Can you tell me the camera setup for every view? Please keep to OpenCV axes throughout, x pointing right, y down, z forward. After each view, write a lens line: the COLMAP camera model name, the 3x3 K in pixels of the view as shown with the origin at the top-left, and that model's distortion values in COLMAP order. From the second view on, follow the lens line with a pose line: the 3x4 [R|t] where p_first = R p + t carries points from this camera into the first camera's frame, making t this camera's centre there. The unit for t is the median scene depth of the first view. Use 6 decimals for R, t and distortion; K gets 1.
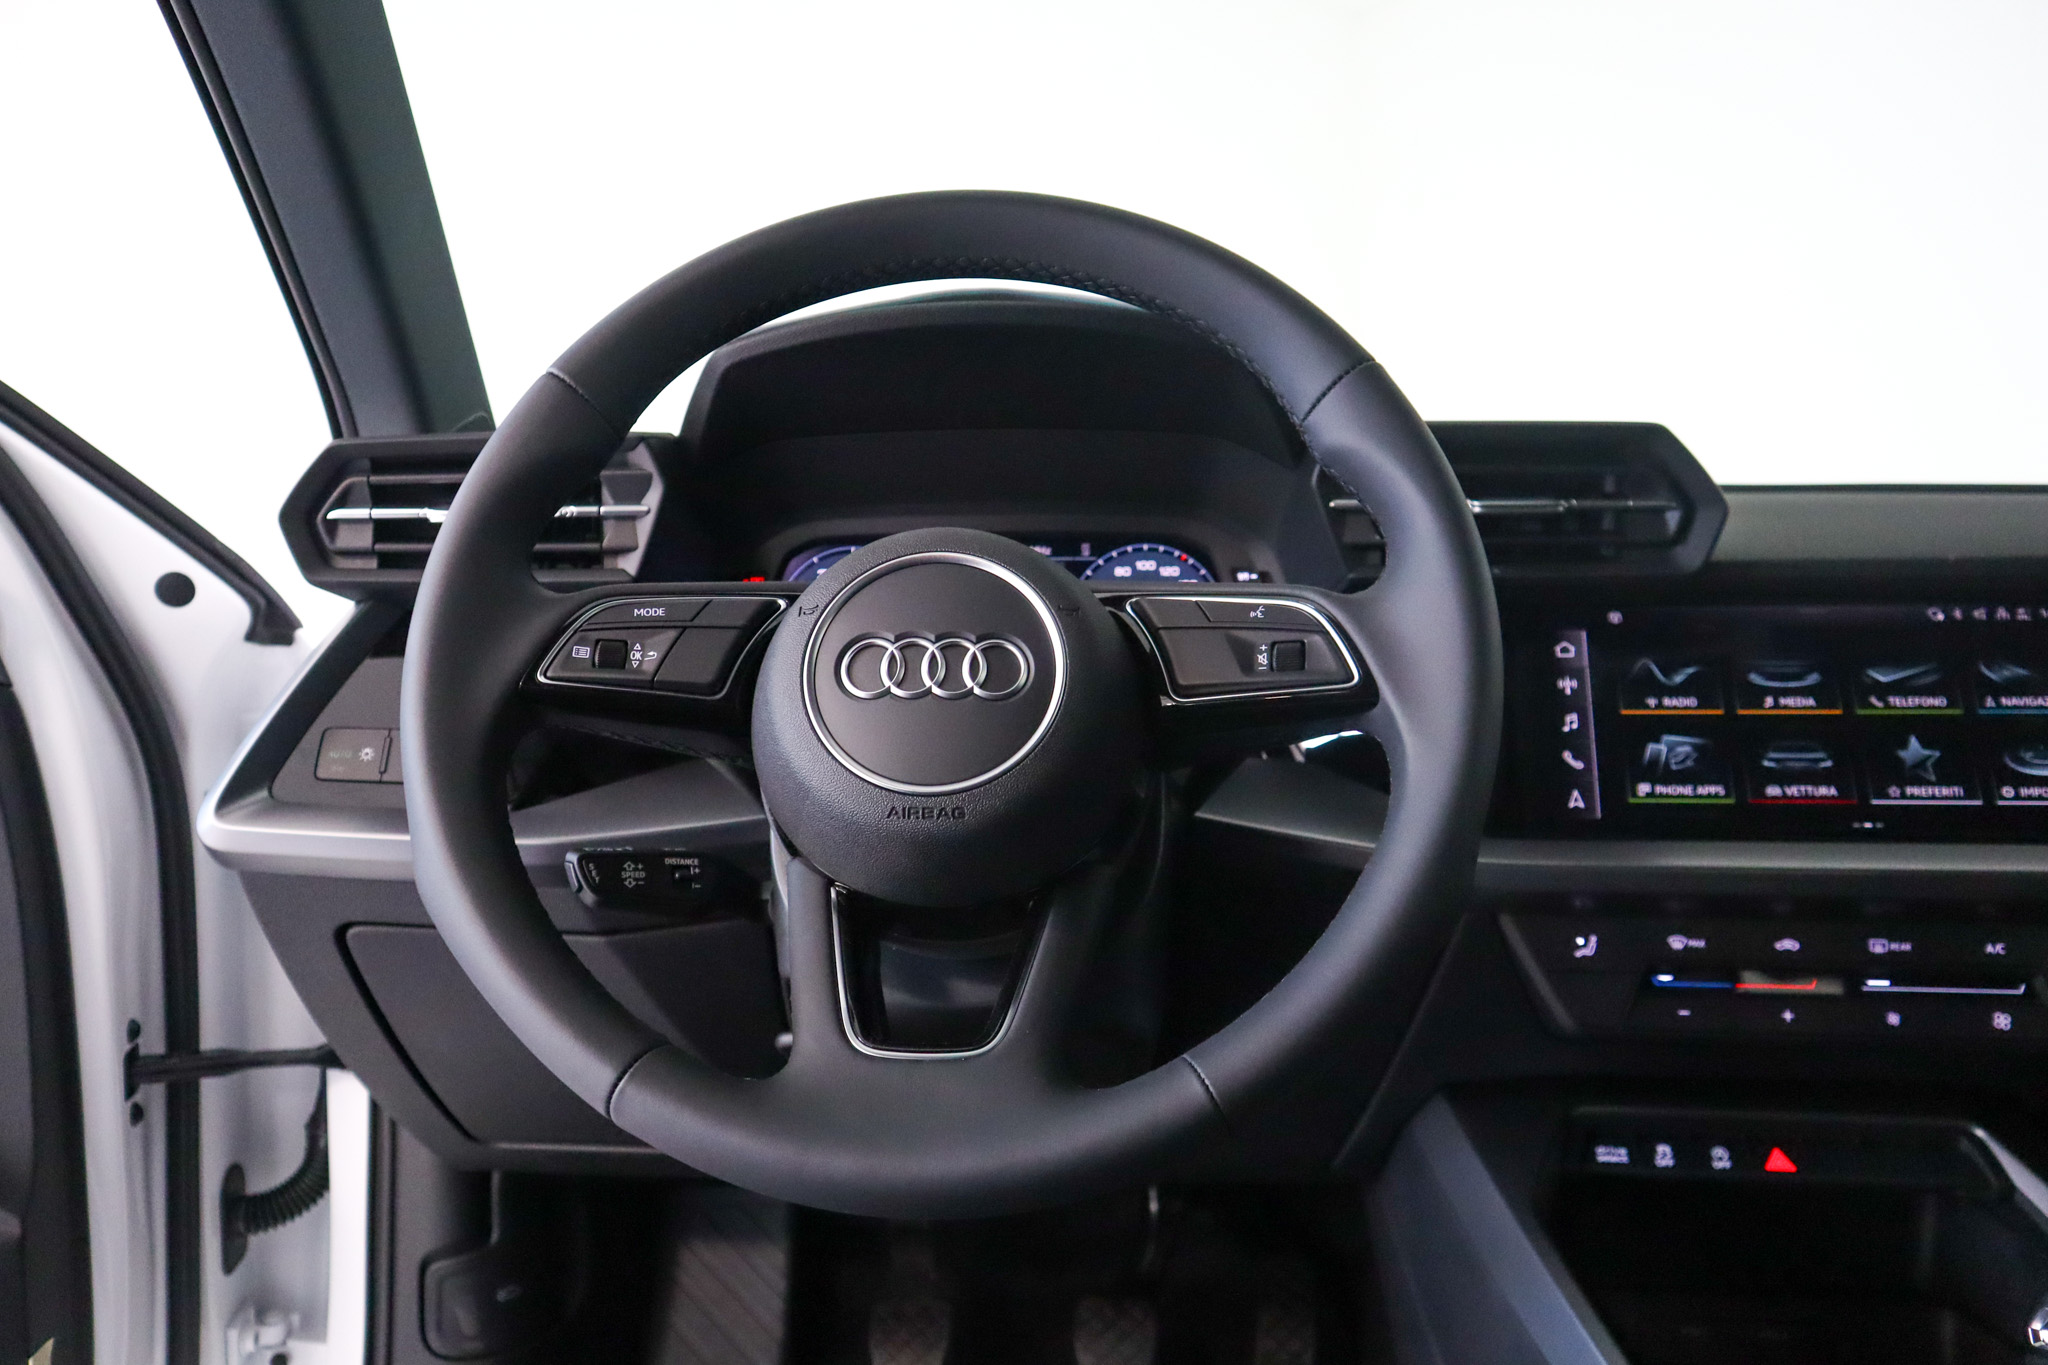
lens RADIAL K [[1471.3, 0, 1024.0], [0, 1471.3, 682.5], [0, 0, 1]] dist [-0.142582, 0.091667]
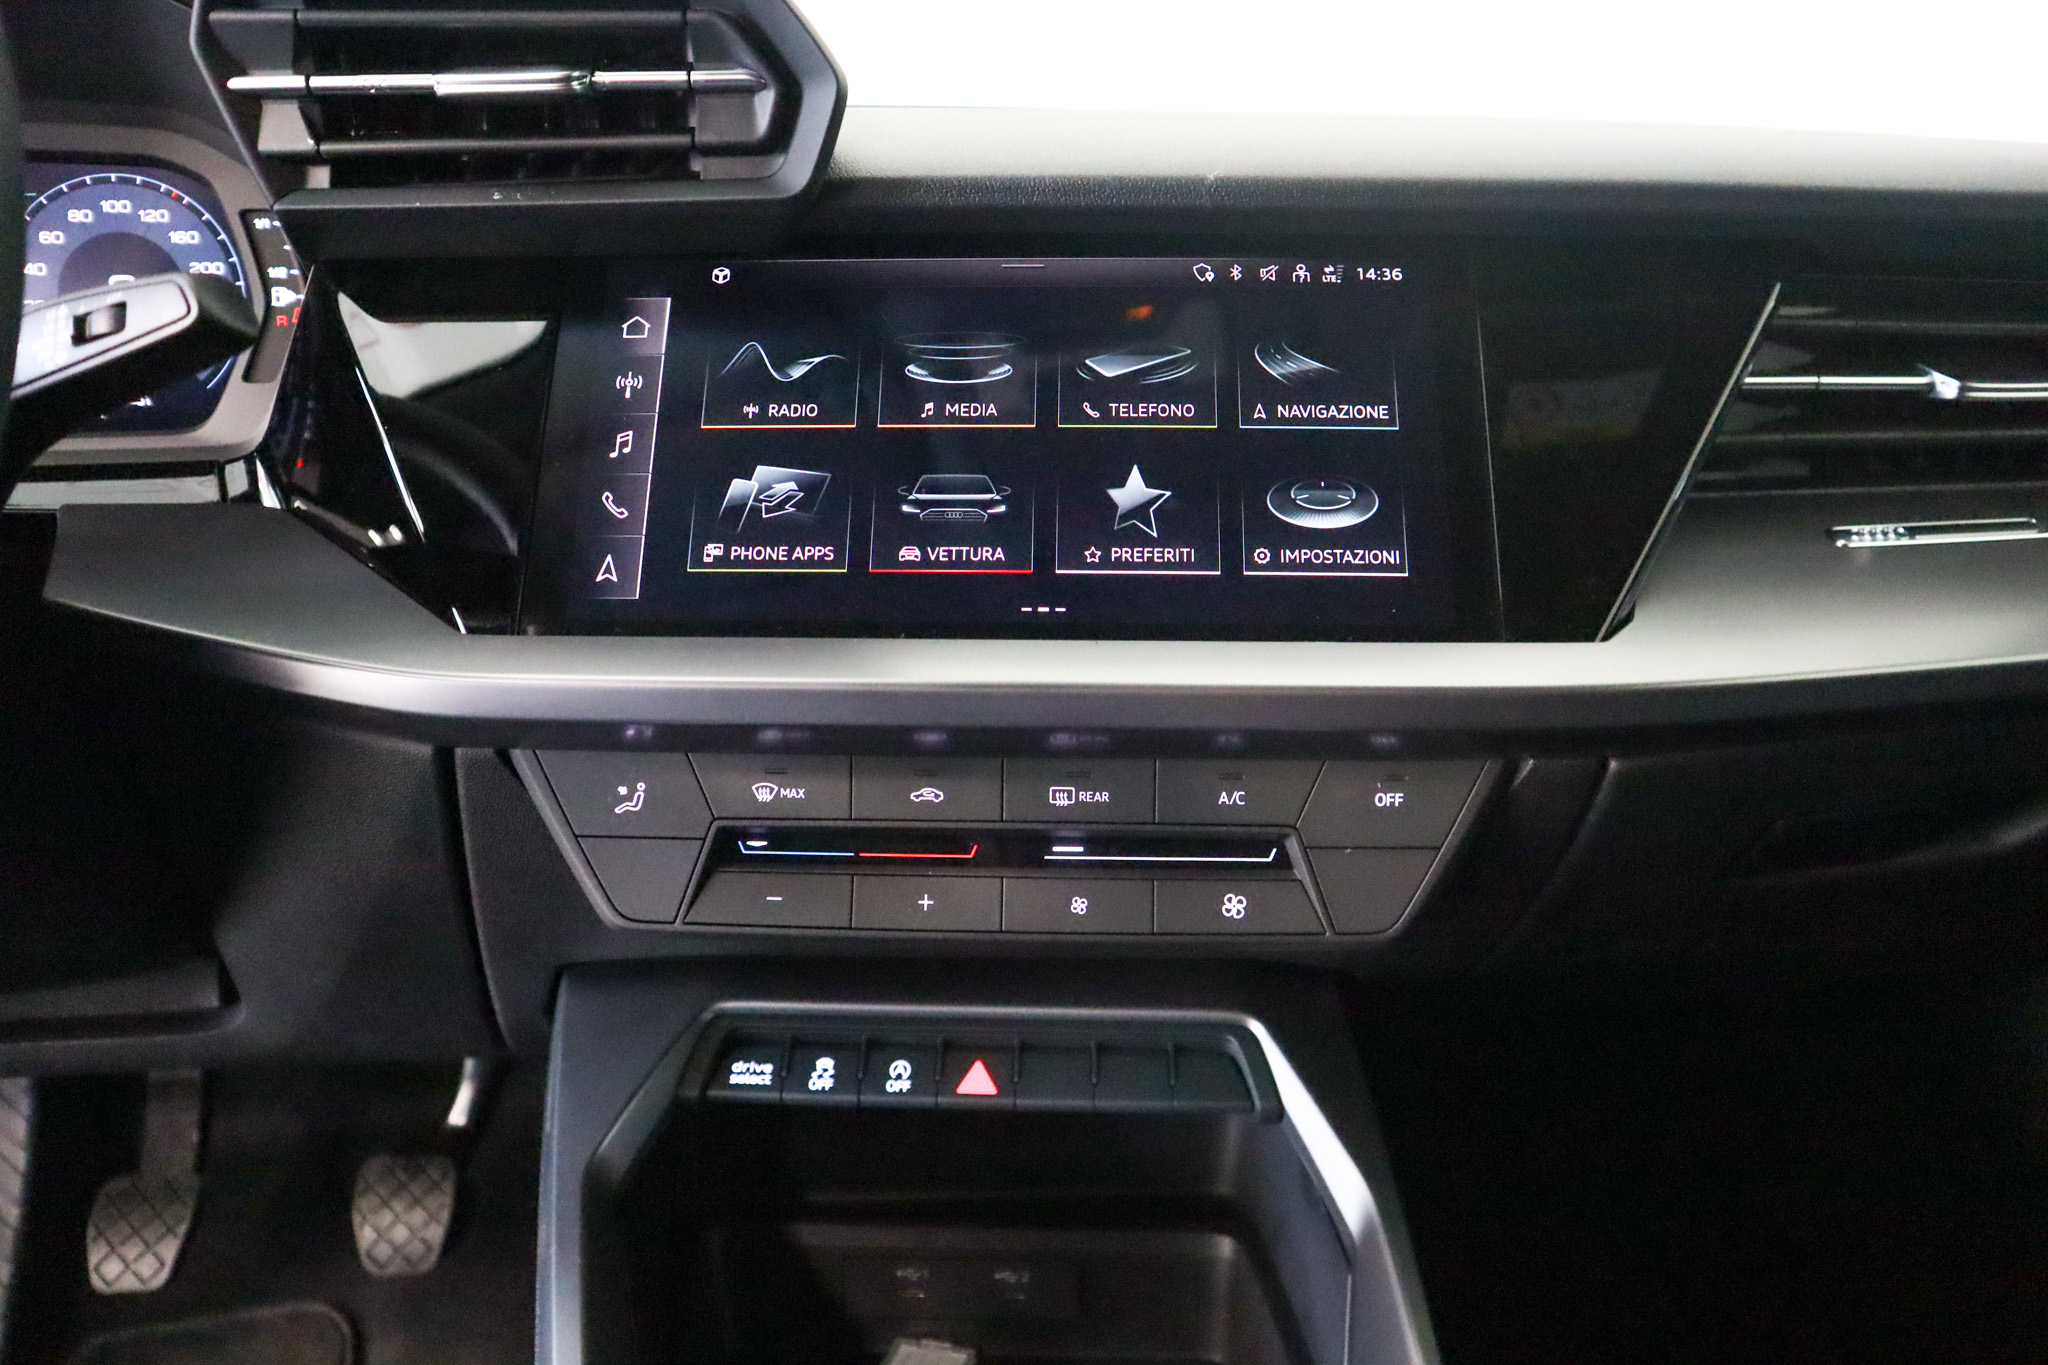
lens RADIAL K [[1471.3, 0, 1024.0], [0, 1471.3, 682.5], [0, 0, 1]] dist [-0.142582, 0.091667]
pose [[0.981634, -0.034618, 0.187605, 0.444758], [-0.003990, 0.979457, 0.201613, 0.001212], [-0.190730, -0.198659, 0.961331, 0.352569]]
